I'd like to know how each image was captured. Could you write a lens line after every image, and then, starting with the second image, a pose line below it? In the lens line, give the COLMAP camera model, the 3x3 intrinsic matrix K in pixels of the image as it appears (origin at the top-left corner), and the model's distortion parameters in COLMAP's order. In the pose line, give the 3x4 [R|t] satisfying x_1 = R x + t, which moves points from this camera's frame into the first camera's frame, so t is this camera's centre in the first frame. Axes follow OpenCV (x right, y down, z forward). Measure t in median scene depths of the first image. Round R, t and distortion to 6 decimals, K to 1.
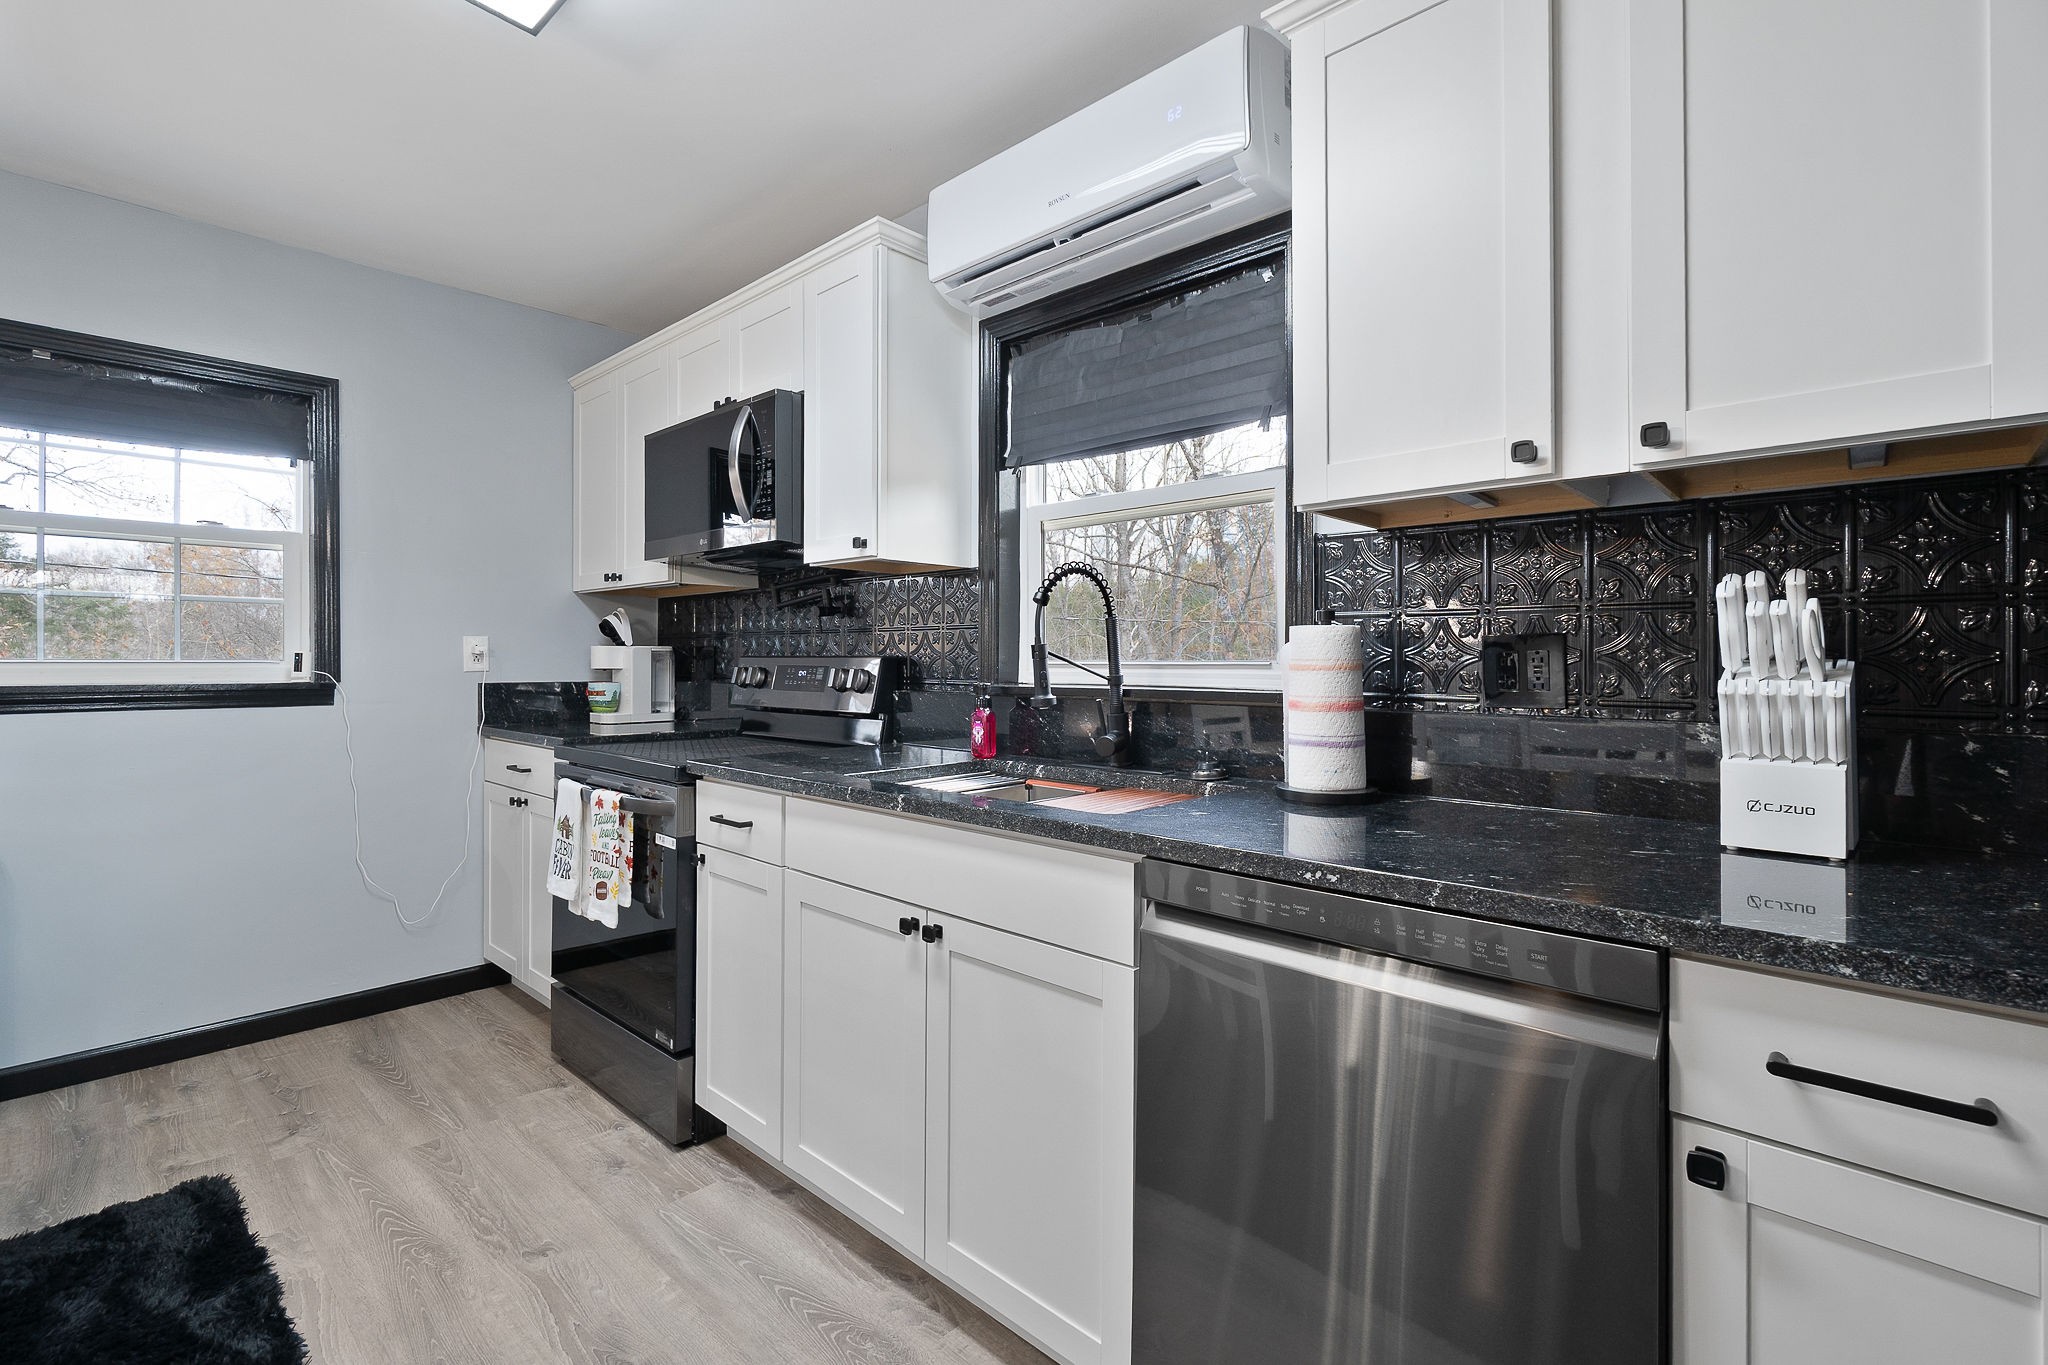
lens RADIAL K [[939.9, 0, 1020.8], [0, 939.9, 657.9], [0, 0, 1]] dist [-0.001446, -0.000249]
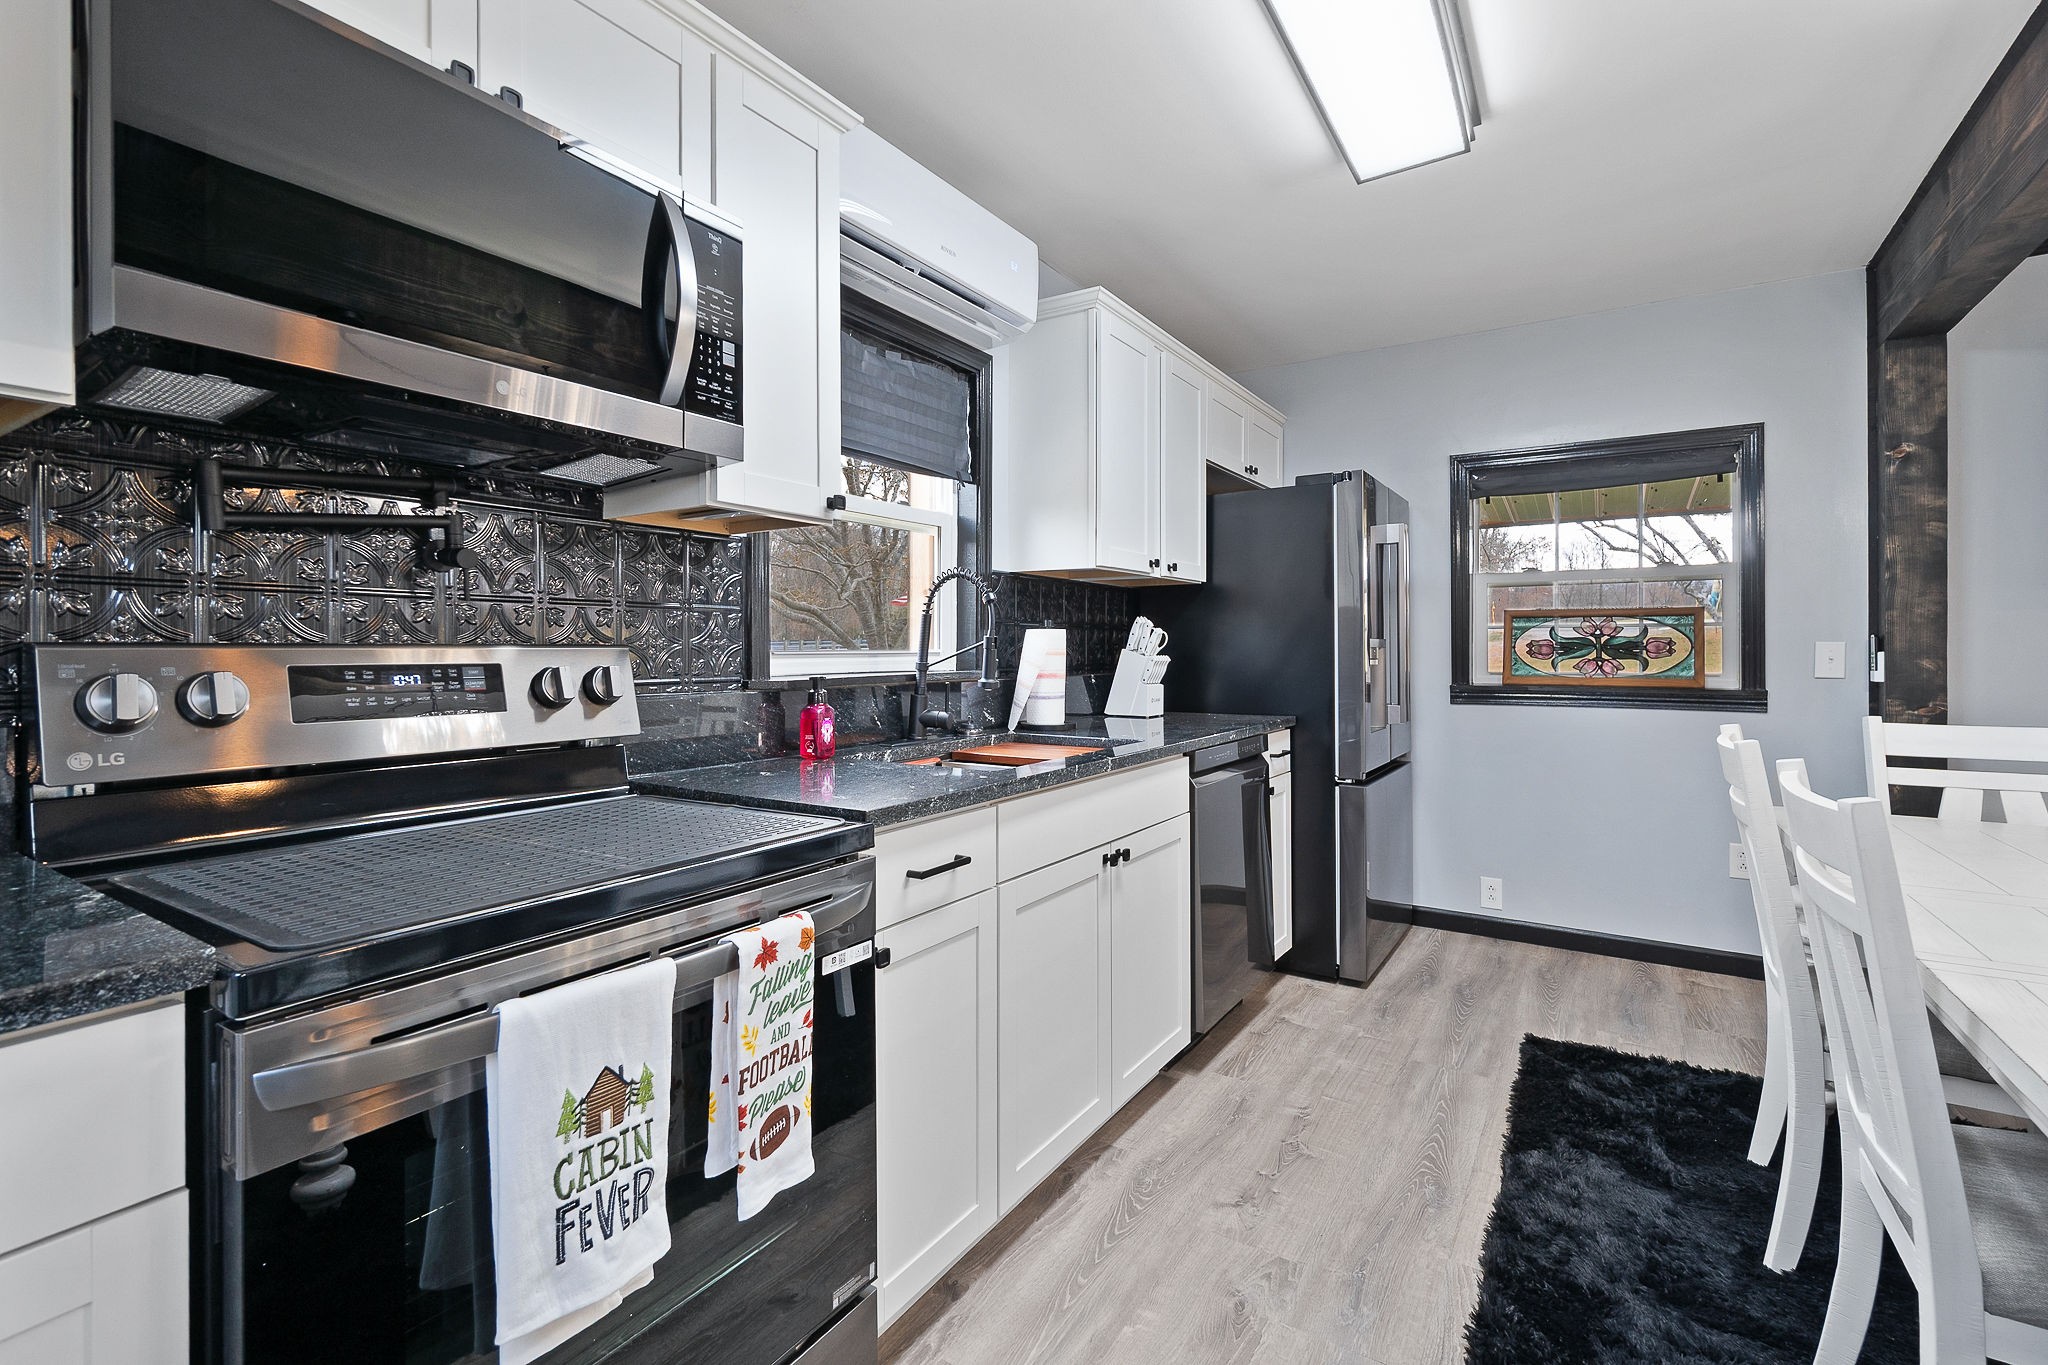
lens RADIAL K [[939.9, 0, 1020.8], [0, 939.9, 657.9], [0, 0, 1]] dist [-0.001446, -0.000249]
pose [[-0.205224, -0.009566, 0.978668, -1.149836], [-0.000790, 0.999954, 0.009608, 0.000485], [-0.978715, 0.001198, -0.205222, 1.191298]]
